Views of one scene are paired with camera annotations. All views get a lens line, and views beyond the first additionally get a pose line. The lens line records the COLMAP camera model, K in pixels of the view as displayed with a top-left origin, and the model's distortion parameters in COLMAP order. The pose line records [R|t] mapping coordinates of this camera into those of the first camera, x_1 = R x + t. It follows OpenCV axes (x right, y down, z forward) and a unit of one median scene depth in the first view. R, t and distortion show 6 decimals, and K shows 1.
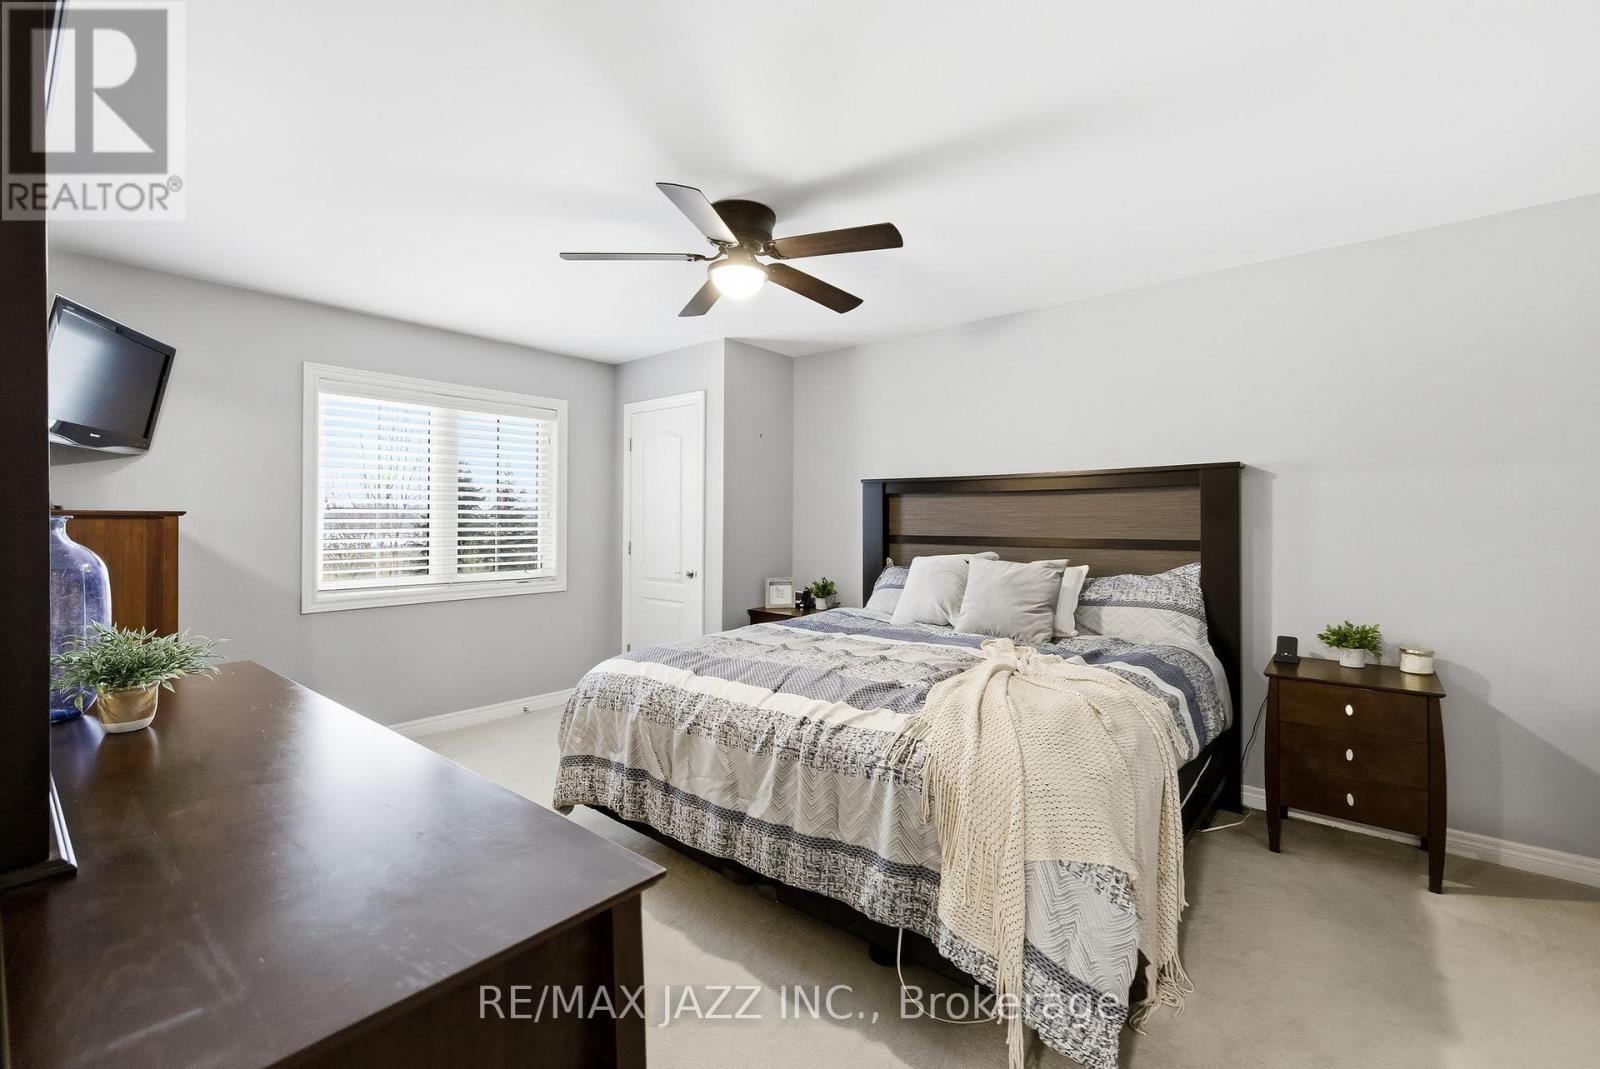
lens RADIAL K [[670.5, 0, 792.1], [0, 670.5, 528.9], [0, 0, 1]] dist [-0.004090, -0.000302]
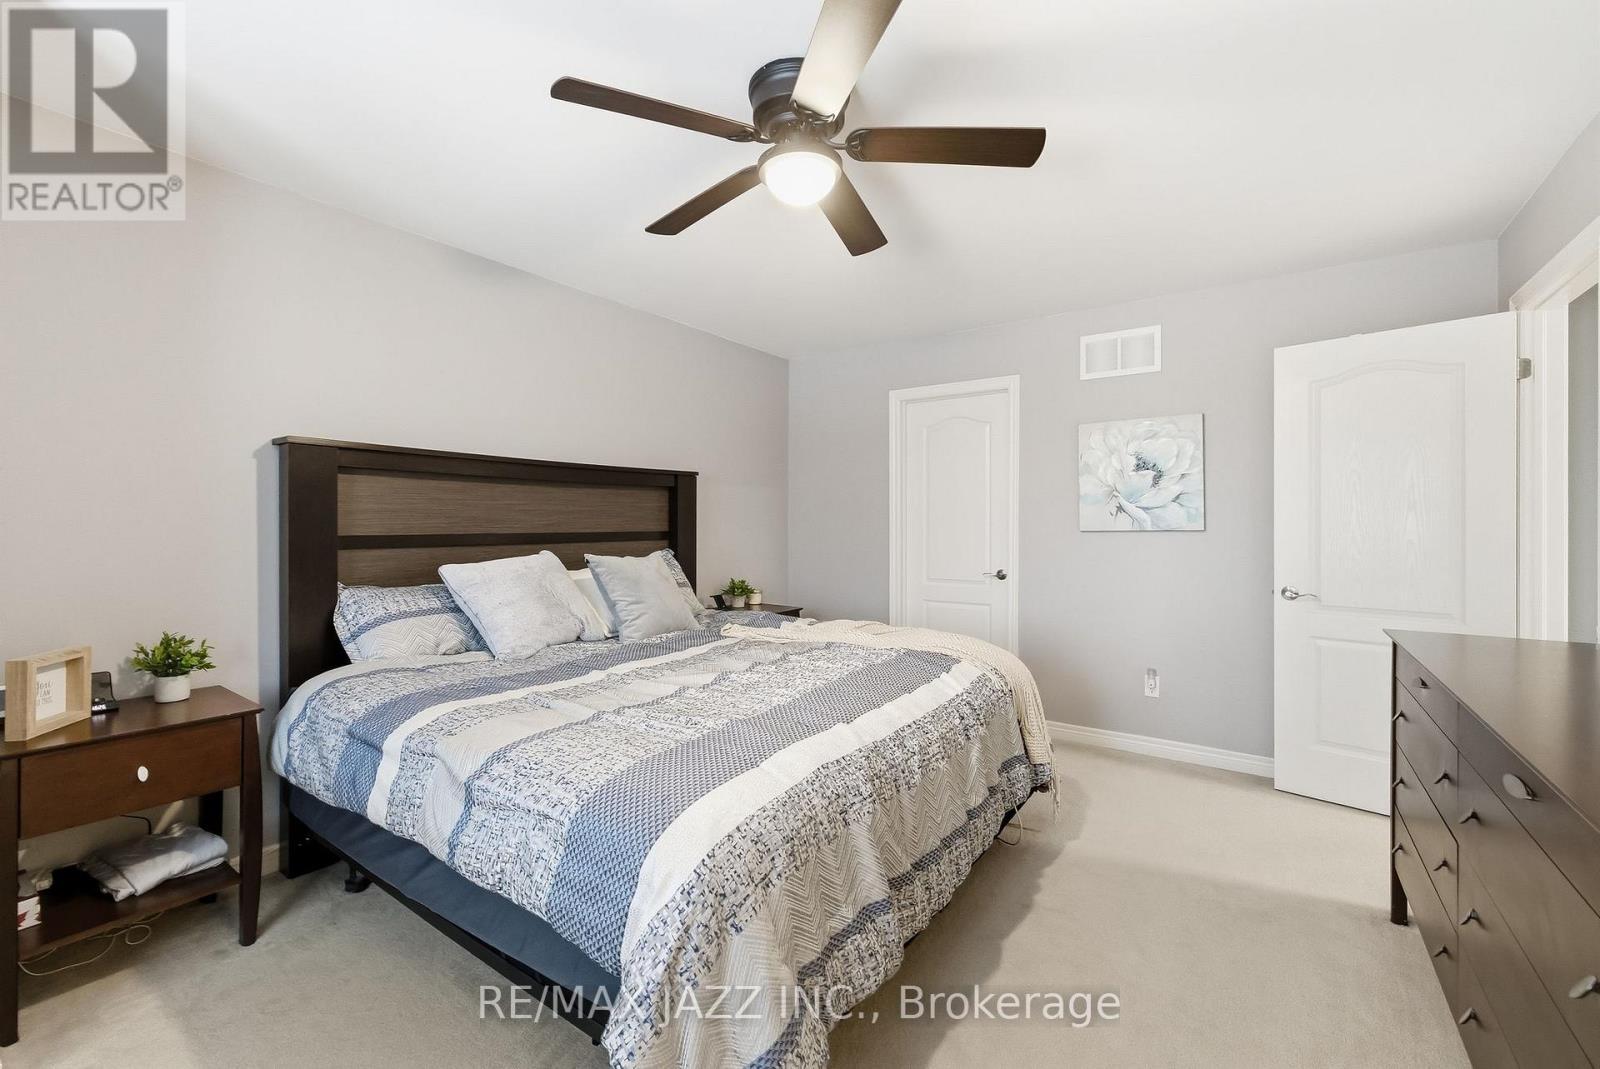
lens RADIAL K [[670.5, 0, 790.6], [0, 670.5, 523.3], [0, 0, 1]] dist [-0.004090, -0.000302]
pose [[-0.075189, -0.005769, 0.997153, -0.663108], [0.010216, 0.999926, 0.006555, -0.002514], [-0.997117, 0.010680, -0.075124, 0.859598]]
